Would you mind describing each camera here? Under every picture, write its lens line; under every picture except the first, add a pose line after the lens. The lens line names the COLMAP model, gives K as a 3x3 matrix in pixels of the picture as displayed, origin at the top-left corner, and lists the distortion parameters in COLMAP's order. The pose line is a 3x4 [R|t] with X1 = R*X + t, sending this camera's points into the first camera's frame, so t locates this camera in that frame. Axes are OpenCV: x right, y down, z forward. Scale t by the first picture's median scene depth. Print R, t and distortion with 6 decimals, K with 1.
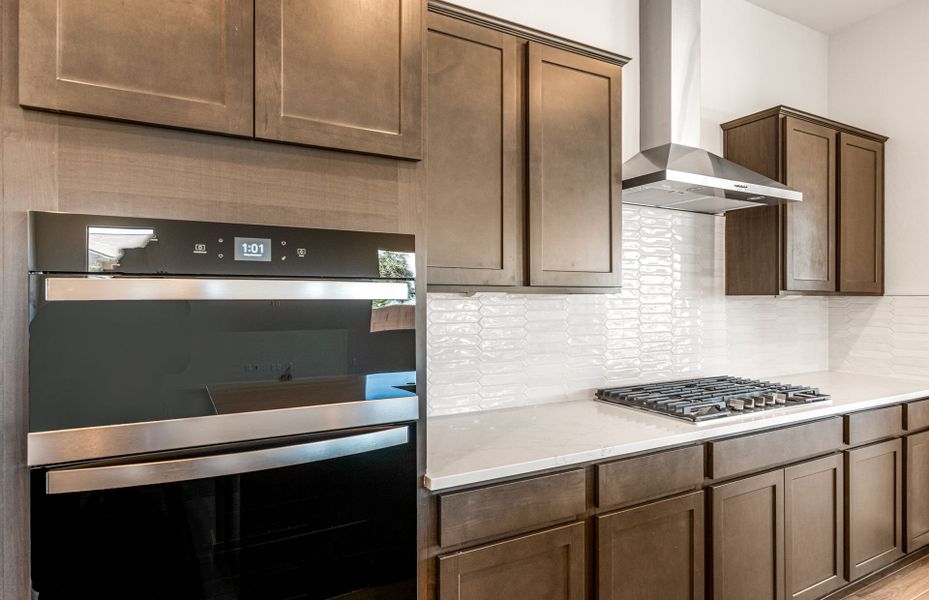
lens RADIAL K [[533.0, 0, 462.5], [0, 533.0, 298.4], [0, 0, 1]] dist [-0.009818, -0.001355]
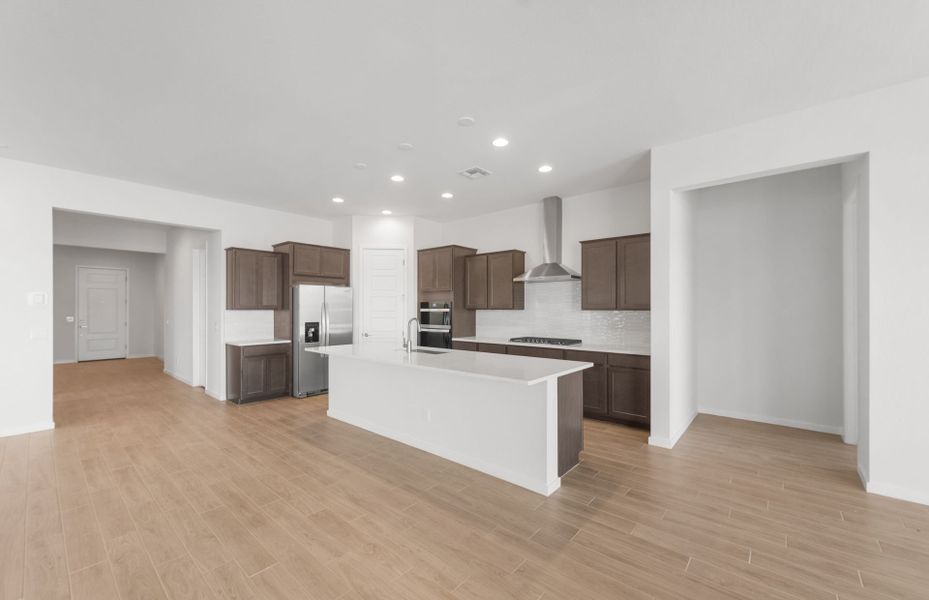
lens RADIAL K [[369.8, 0, 472.5], [0, 369.8, 305.1], [0, 0, 1]] dist [0.001671, -0.001157]
pose [[0.352805, -0.016105, -0.935558, 3.160061], [-0.001269, 0.999843, -0.017691, 0.005249], [0.935696, 0.007428, 0.352729, -0.276739]]
